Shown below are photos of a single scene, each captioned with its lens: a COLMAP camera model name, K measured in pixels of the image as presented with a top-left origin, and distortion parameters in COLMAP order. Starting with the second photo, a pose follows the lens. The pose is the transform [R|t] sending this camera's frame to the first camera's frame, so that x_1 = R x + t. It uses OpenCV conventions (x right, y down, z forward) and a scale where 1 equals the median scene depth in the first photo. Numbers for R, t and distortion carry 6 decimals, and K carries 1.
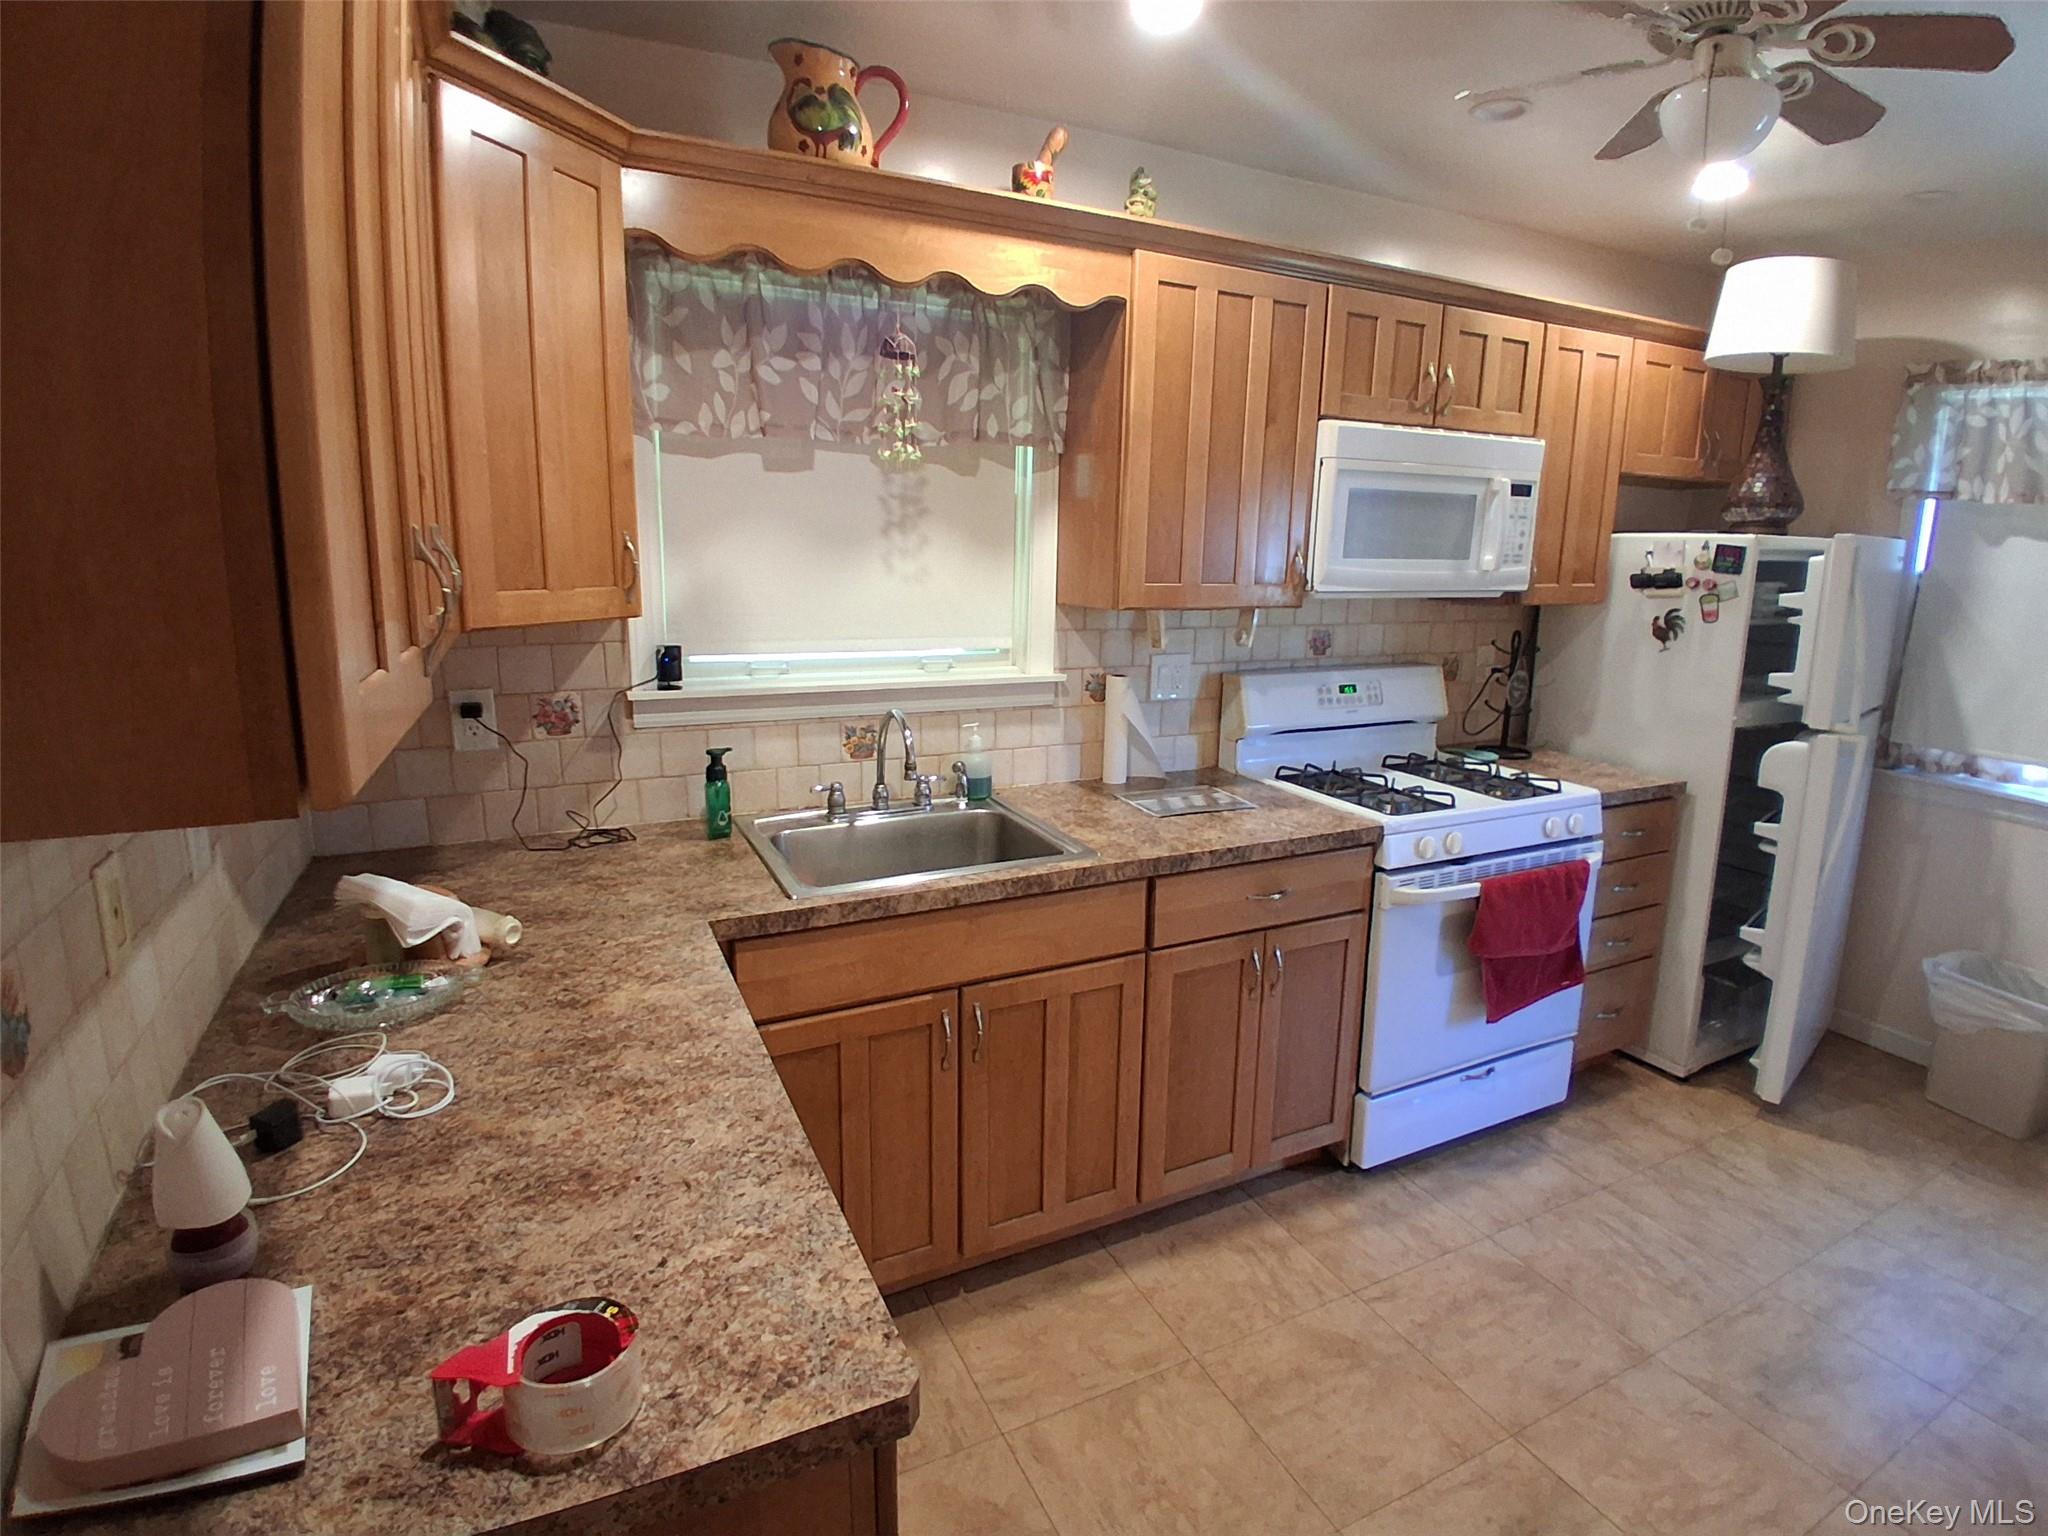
lens RADIAL K [[1031.3, 0, 1035.2], [0, 1031.3, 759.6], [0, 0, 1]] dist [0.001491, -0.050895]
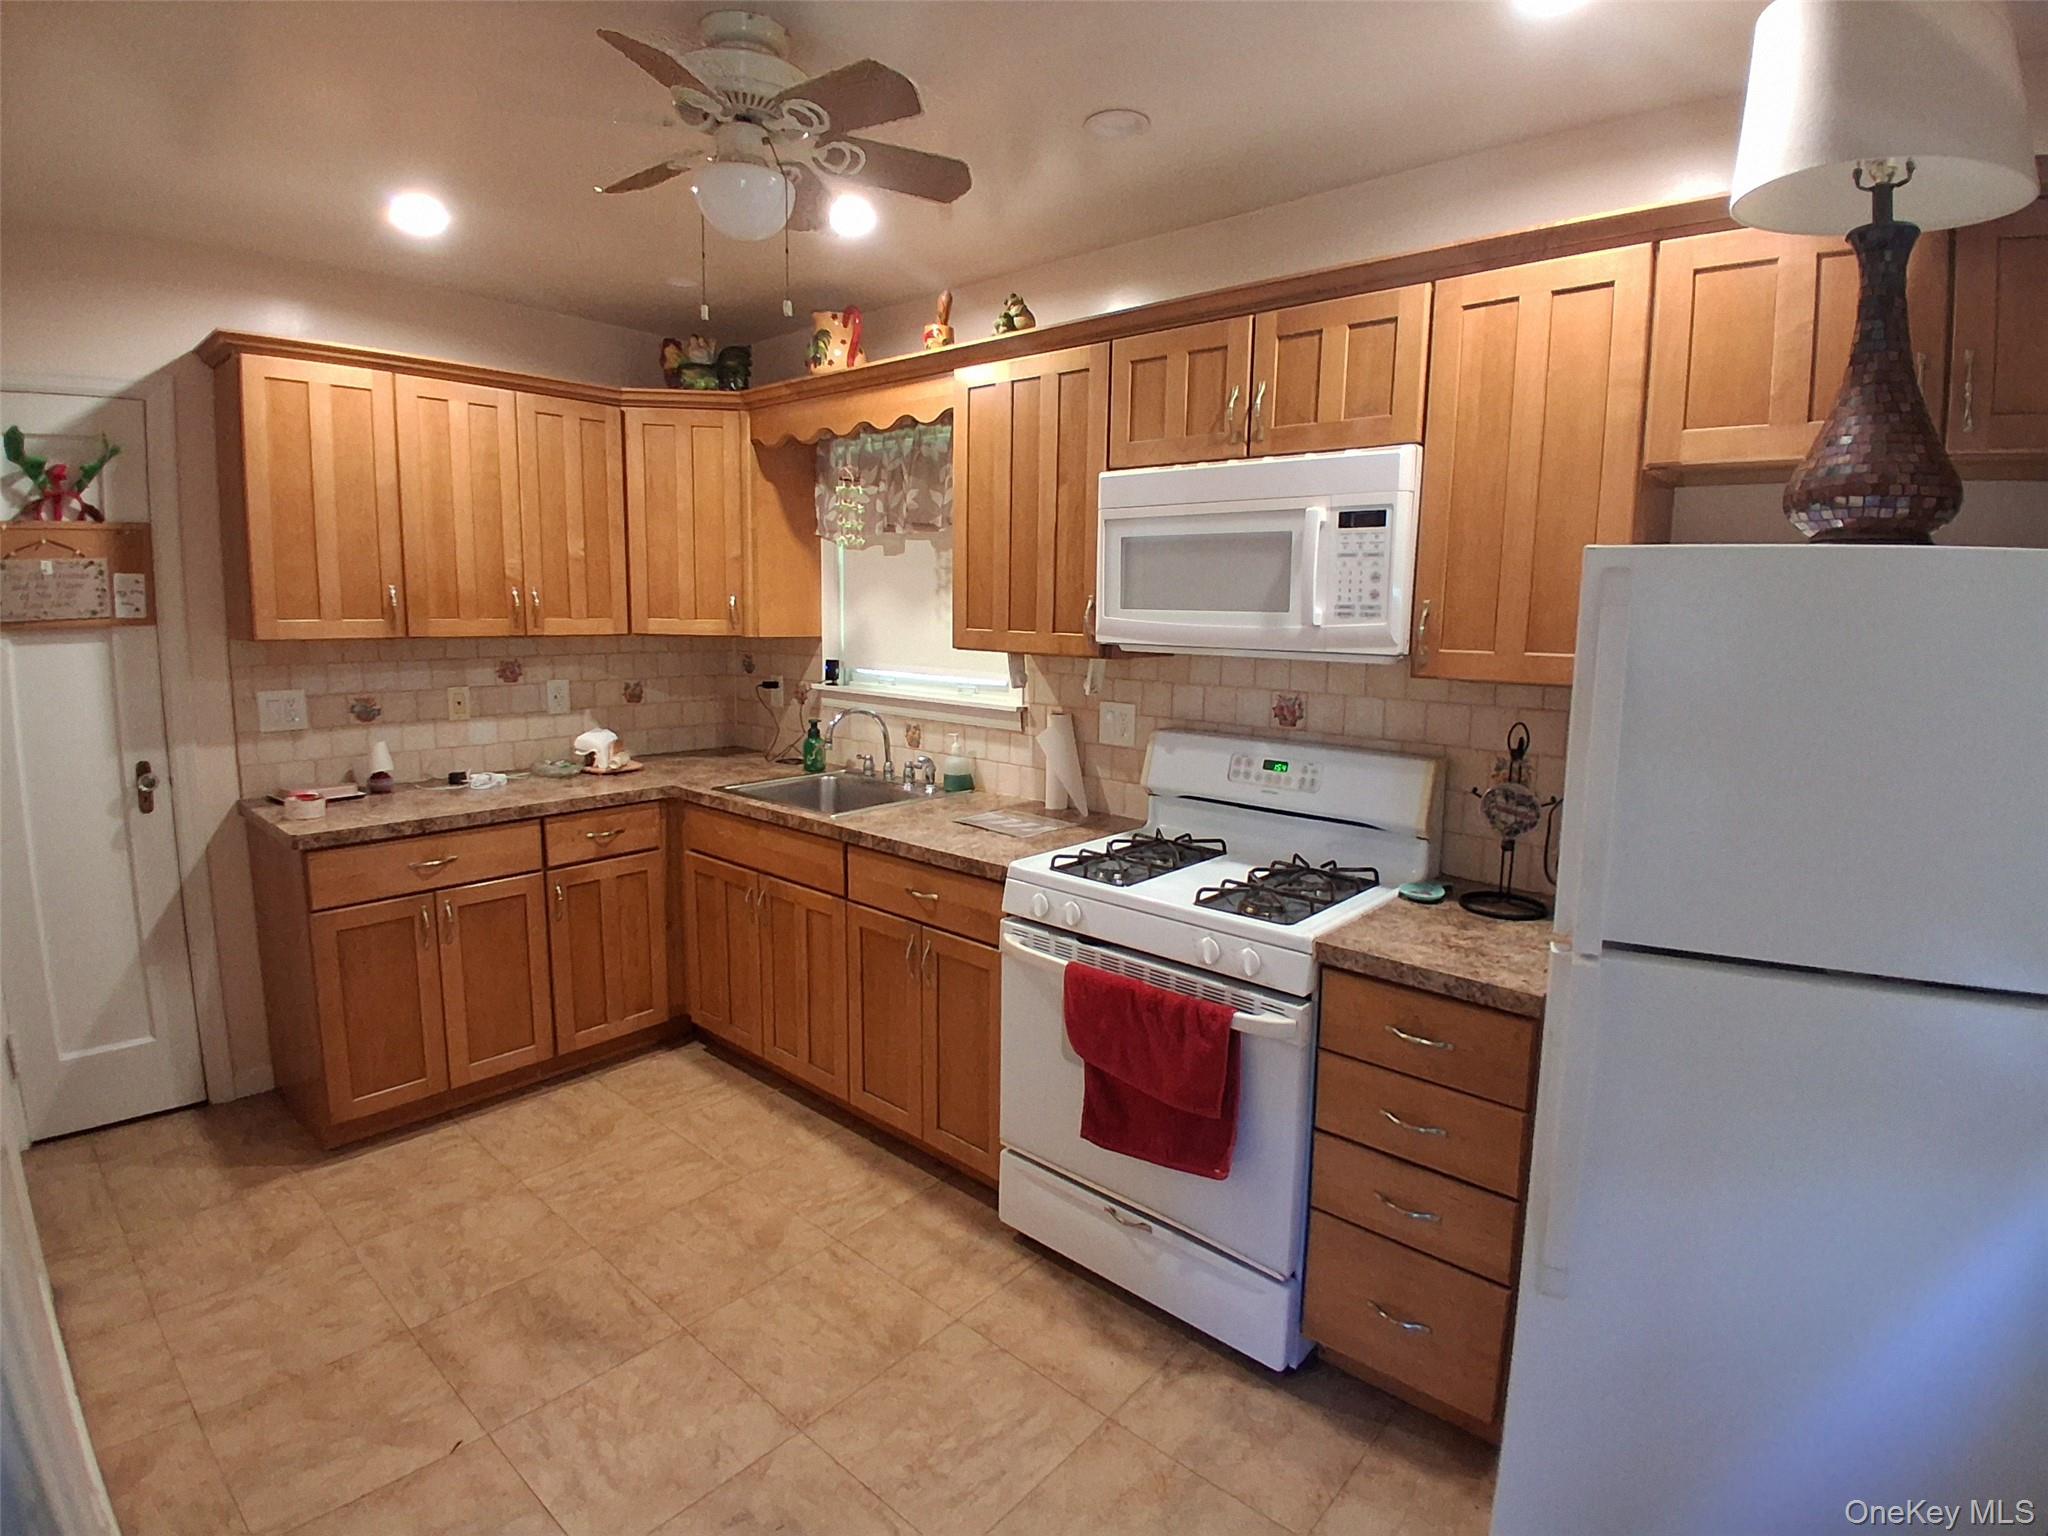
lens RADIAL K [[1031.3, 0, 1035.2], [0, 1031.3, 759.6], [0, 0, 1]] dist [0.001491, -0.050895]
pose [[0.373147, 0.126587, -0.919096, 1.200129], [-0.201239, 0.978107, 0.053013, -0.093619], [0.905684, 0.165176, 0.390452, 0.580286]]
